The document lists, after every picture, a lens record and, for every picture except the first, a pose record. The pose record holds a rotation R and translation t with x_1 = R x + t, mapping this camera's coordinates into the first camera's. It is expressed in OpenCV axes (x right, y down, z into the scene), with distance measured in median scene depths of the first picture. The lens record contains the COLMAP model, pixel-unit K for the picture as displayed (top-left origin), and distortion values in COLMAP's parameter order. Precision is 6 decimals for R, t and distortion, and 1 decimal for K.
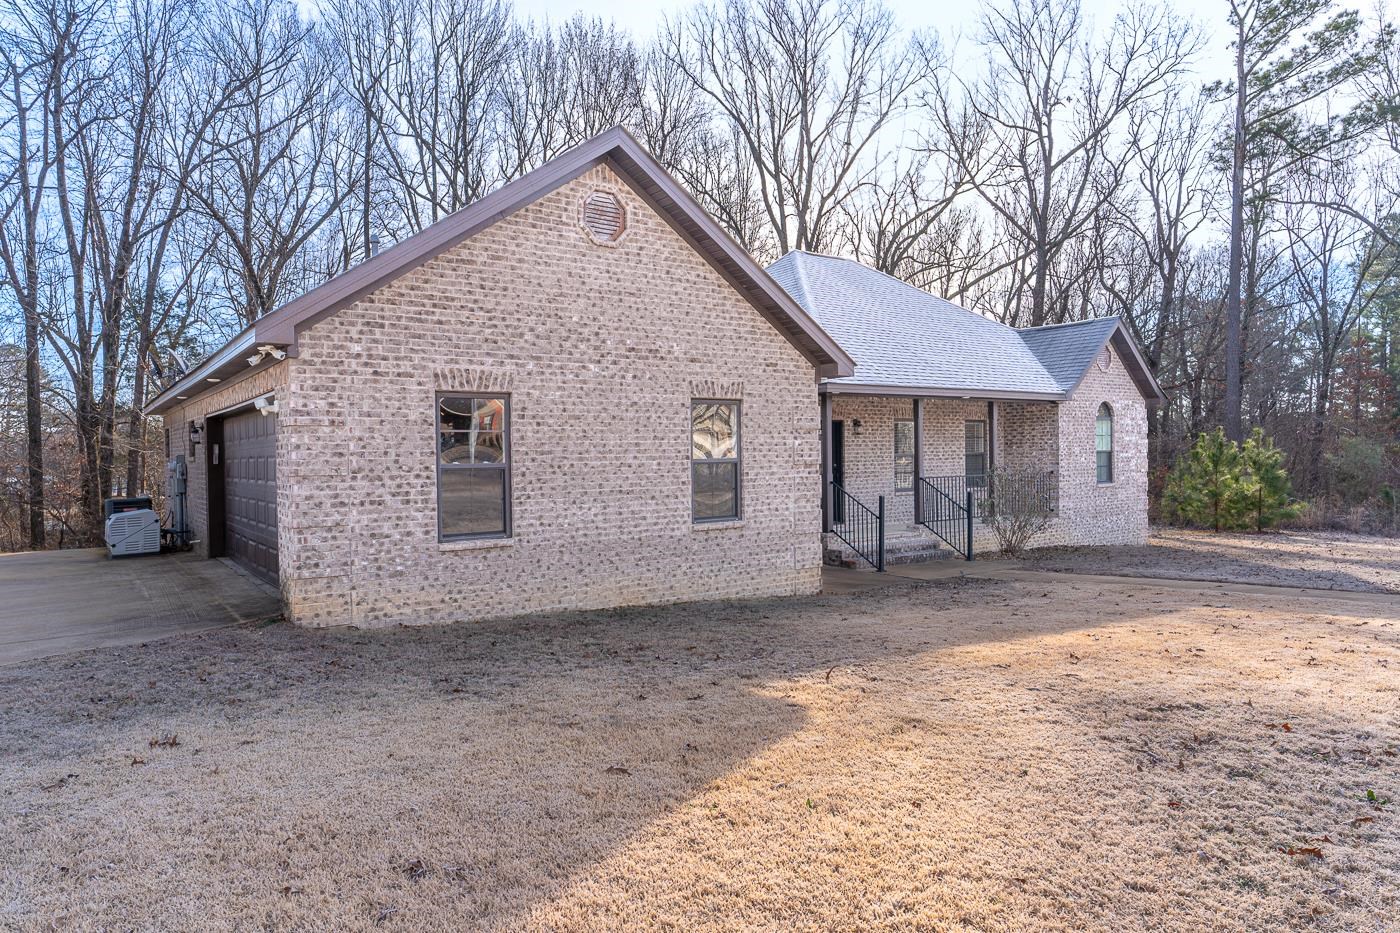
lens RADIAL K [[864.5, 0, 700.0], [0, 864.5, 466.5], [0, 0, 1]] dist [-0.004268, 0.001178]
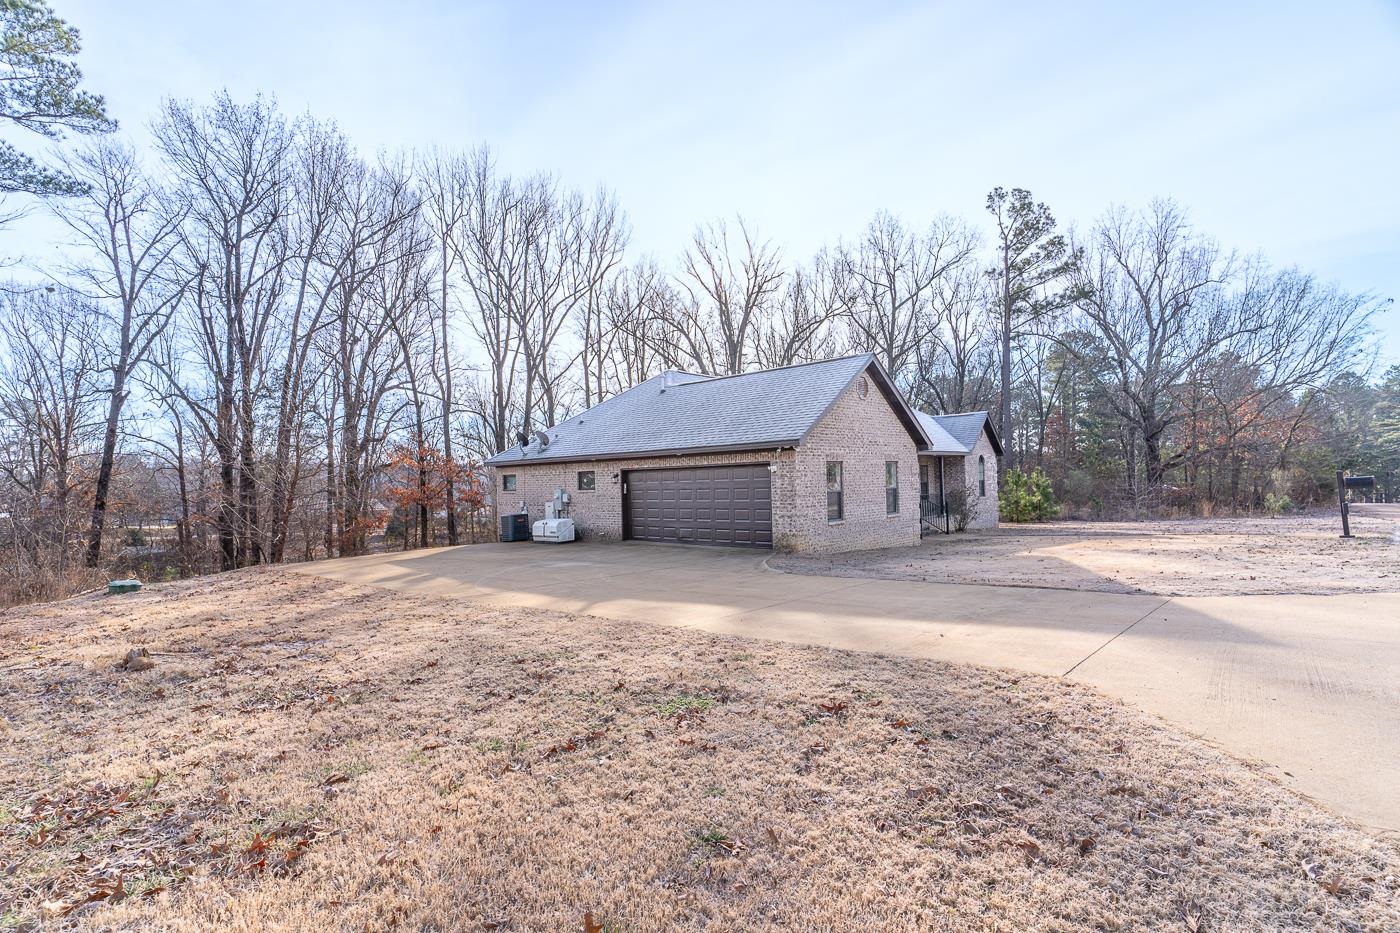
lens RADIAL K [[682.7, 0, 714.5], [0, 682.7, 463.3], [0, 0, 1]] dist [0.003146, 0.000475]
pose [[0.976095, -0.008533, 0.217177, -0.287565], [0.018251, 0.998918, -0.042781, -0.000827], [-0.216577, 0.045722, 0.975194, -0.237873]]
